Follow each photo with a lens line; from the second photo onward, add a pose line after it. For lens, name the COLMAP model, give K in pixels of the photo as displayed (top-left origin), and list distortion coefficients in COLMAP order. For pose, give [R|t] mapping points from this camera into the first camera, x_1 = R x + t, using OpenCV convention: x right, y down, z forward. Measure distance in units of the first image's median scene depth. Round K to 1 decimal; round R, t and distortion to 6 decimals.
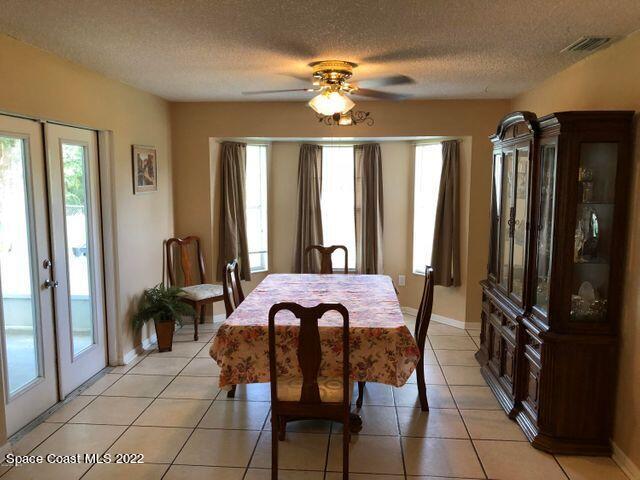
lens RADIAL K [[531.1, 0, 318.4], [0, 531.1, 242.1], [0, 0, 1]] dist [0.067698, -0.049173]
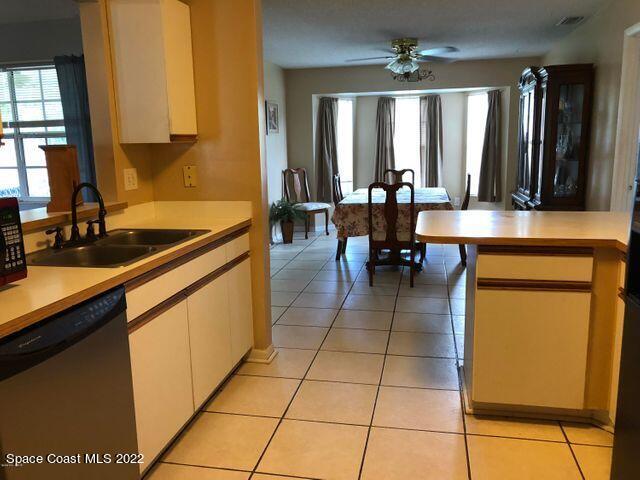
lens RADIAL K [[531.1, 0, 322.4], [0, 531.1, 239.2], [0, 0, 1]] dist [0.067698, -0.049173]
pose [[0.992912, -0.001813, -0.118841, -0.016938], [0.009166, 0.998074, 0.061356, 0.093755], [0.118501, -0.062010, 0.991016, -0.391430]]
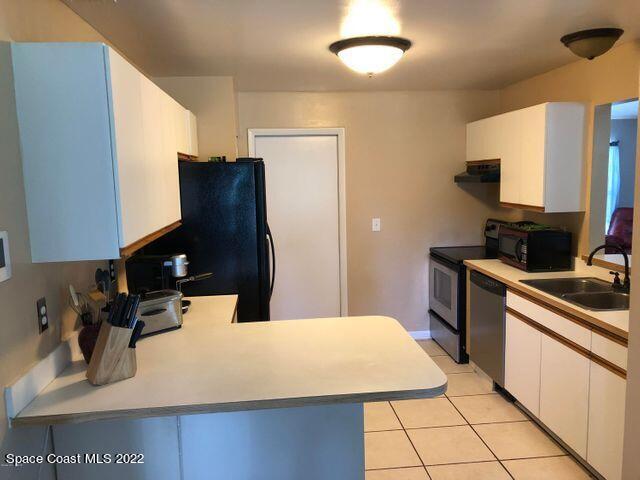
lens RADIAL K [[531.1, 0, 320.1], [0, 531.1, 240.8], [0, 0, 1]] dist [0.067698, -0.049173]
pose [[-0.983664, 0.042802, -0.174849, 0.350639], [0.000410, 0.971850, 0.235599, -0.246311], [0.180011, 0.231679, -0.955992, 1.497449]]
